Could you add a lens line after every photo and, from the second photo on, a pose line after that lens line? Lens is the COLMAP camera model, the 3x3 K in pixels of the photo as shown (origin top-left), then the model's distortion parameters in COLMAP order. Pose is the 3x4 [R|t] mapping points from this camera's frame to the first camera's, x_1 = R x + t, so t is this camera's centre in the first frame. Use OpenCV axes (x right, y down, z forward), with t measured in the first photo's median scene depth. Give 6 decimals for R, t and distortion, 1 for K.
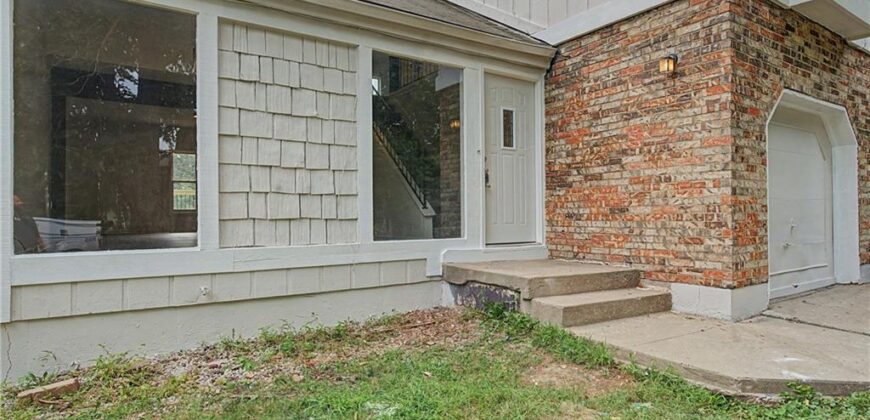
lens RADIAL K [[490.8, 0, 435.0], [0, 490.8, 210.0], [0, 0, 1]] dist [0.000290, -0.000443]
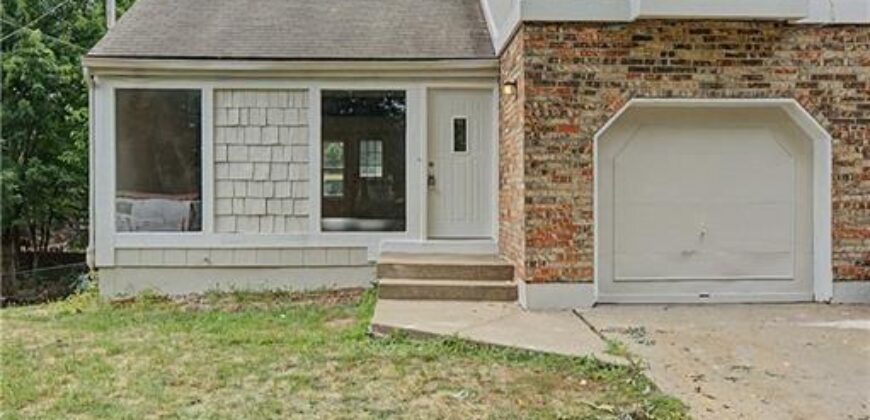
lens RADIAL K [[749.0, 0, 435.0], [0, 749.0, 210.0], [0, 0, 1]] dist [0.006711, 0.005103]
pose [[0.845201, 0.019078, -0.534108, 1.265294], [0.000402, 0.999340, 0.036332, -0.073710], [0.534448, -0.030922, 0.844635, -0.587484]]
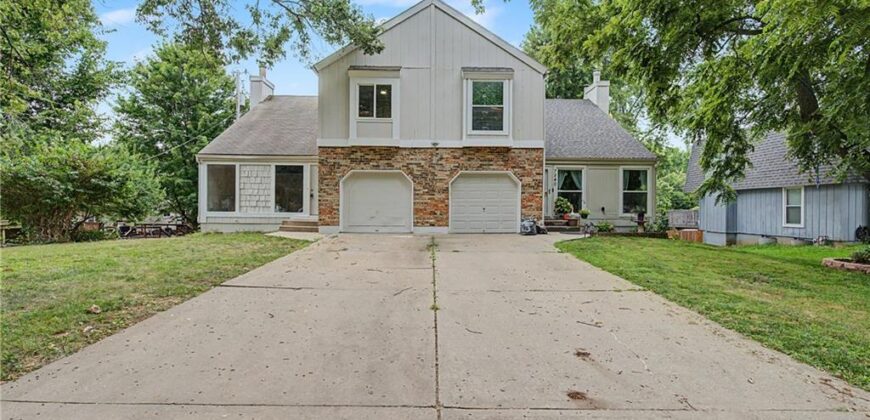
lens RADIAL K [[393.6, 0, 435.0], [0, 393.6, 210.0], [0, 0, 1]] dist [-0.015768, 0.006047]
pose [[0.836410, 0.014883, -0.547903, 2.821029], [-0.009566, 0.999875, 0.012557, -0.009180], [0.548021, -0.005262, 0.836448, -1.011631]]
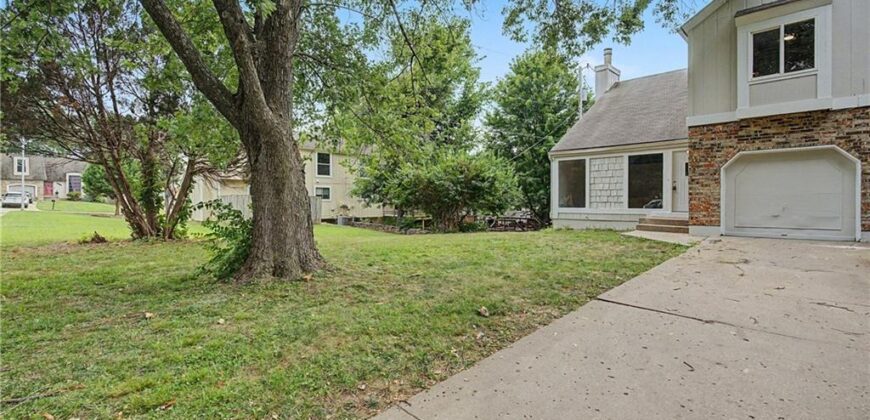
lens RADIAL K [[393.6, 0, 435.0], [0, 393.6, 210.0], [0, 0, 1]] dist [-0.015768, 0.006047]
pose [[0.182423, 0.024914, -0.982904, 2.524999], [0.007567, 0.999614, 0.026742, -0.013522], [0.983191, -0.012316, 0.182164, -0.957782]]
